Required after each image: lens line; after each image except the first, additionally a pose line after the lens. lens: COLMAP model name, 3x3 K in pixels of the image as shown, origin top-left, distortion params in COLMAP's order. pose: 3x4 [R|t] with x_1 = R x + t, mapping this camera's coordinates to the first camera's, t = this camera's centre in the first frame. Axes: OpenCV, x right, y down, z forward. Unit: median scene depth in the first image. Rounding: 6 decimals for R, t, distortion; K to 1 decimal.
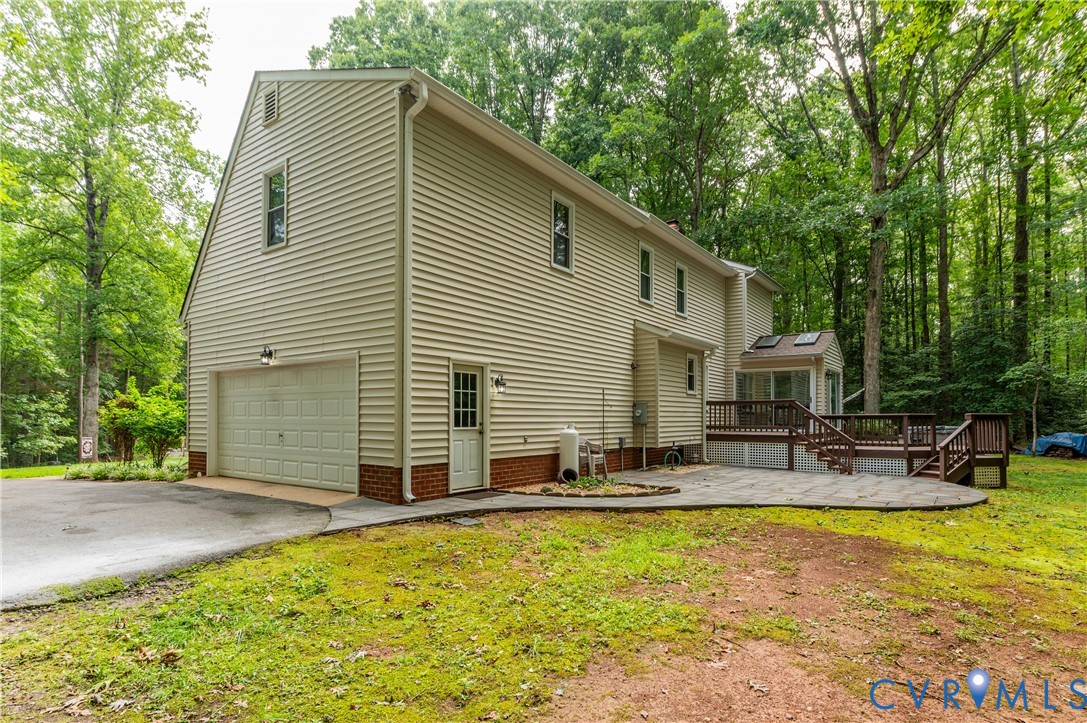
lens RADIAL K [[561.3, 0, 557.4], [0, 561.3, 410.8], [0, 0, 1]] dist [0.019243, 0.000221]
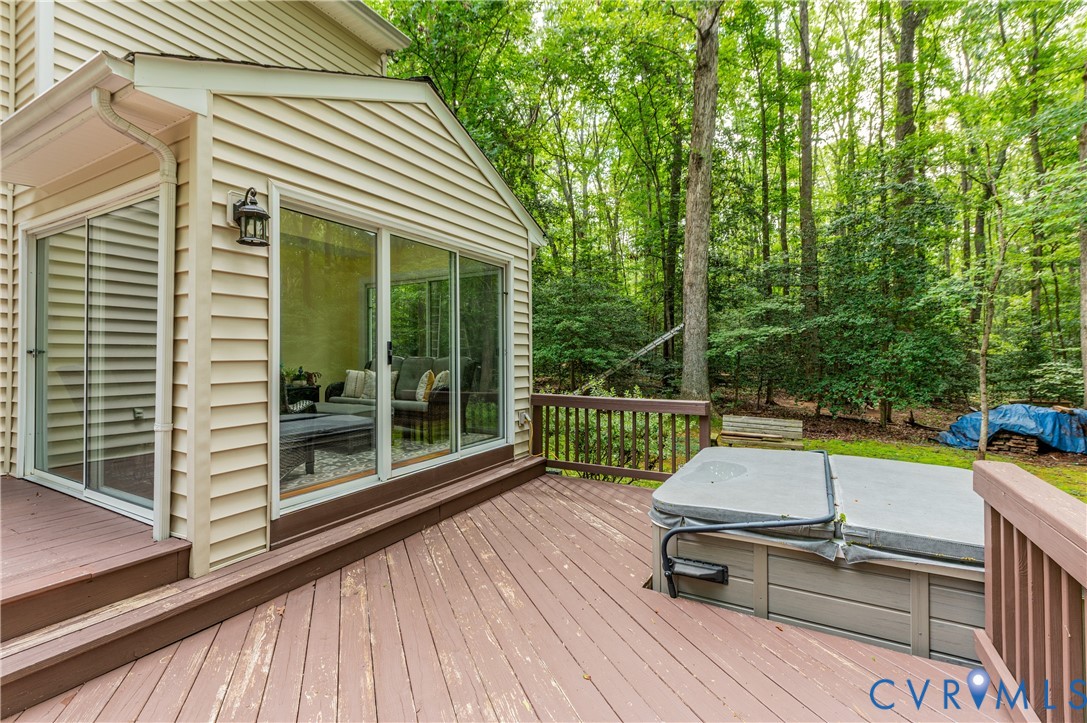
lens RADIAL K [[475.3, 0, 544.0], [0, 475.3, 355.1], [0, 0, 1]] dist [0.016984, -0.003465]
pose [[0.994468, -0.002635, 0.105010, 0.357956], [0.001563, 0.999946, 0.010298, -0.013107], [-0.105031, -0.010077, 0.994418, 0.537217]]
